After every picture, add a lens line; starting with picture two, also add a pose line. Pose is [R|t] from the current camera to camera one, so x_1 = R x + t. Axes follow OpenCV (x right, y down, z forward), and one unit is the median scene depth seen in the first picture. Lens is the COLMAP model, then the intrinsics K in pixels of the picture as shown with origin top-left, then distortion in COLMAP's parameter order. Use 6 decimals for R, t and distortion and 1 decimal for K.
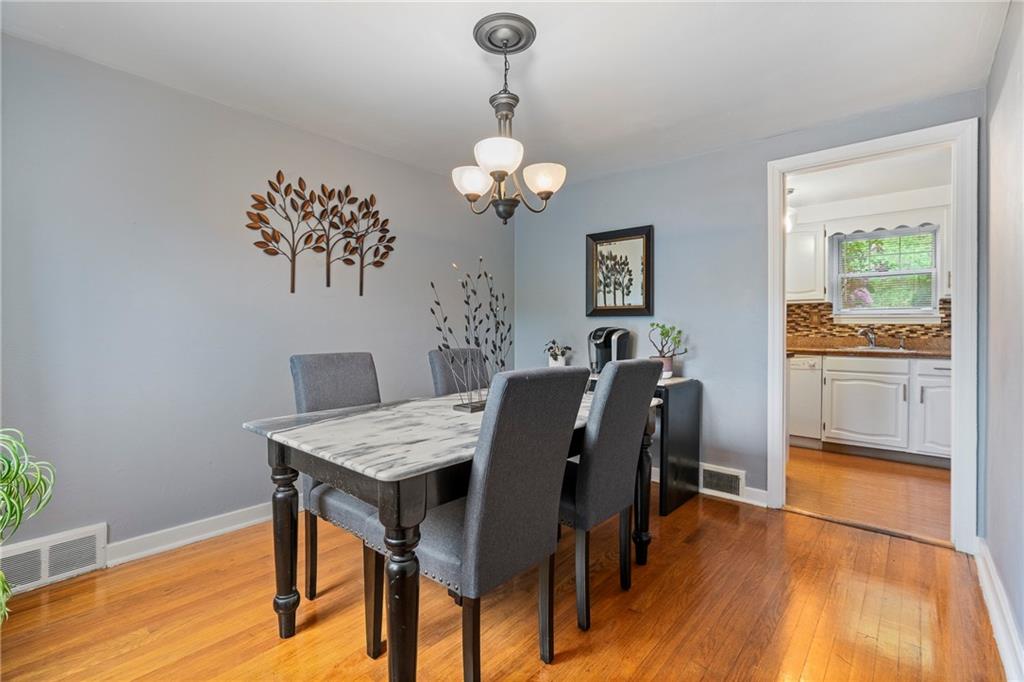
lens RADIAL K [[464.6, 0, 512.0], [0, 464.6, 341.0], [0, 0, 1]] dist [-0.000812, -0.000098]
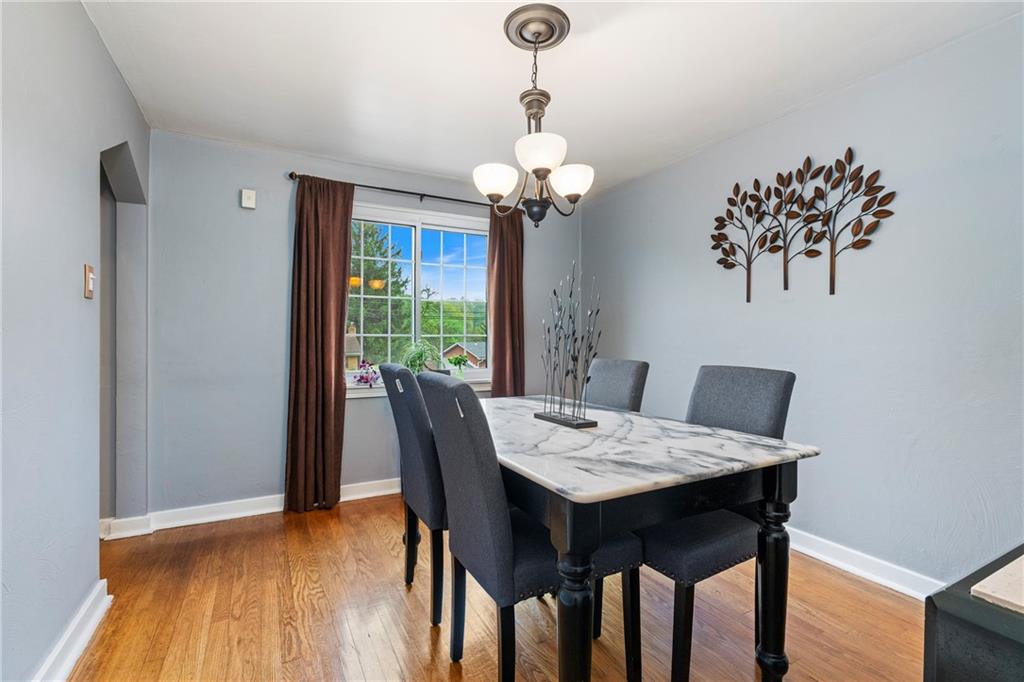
lens RADIAL K [[464.6, 0, 512.0], [0, 464.6, 341.0], [0, 0, 1]] dist [-0.000812, -0.000098]
pose [[-0.356672, 0.004549, -0.934219, 0.580537], [-0.026487, 0.999537, 0.014979, -0.023877], [0.933854, 0.030087, -0.356386, 0.851556]]
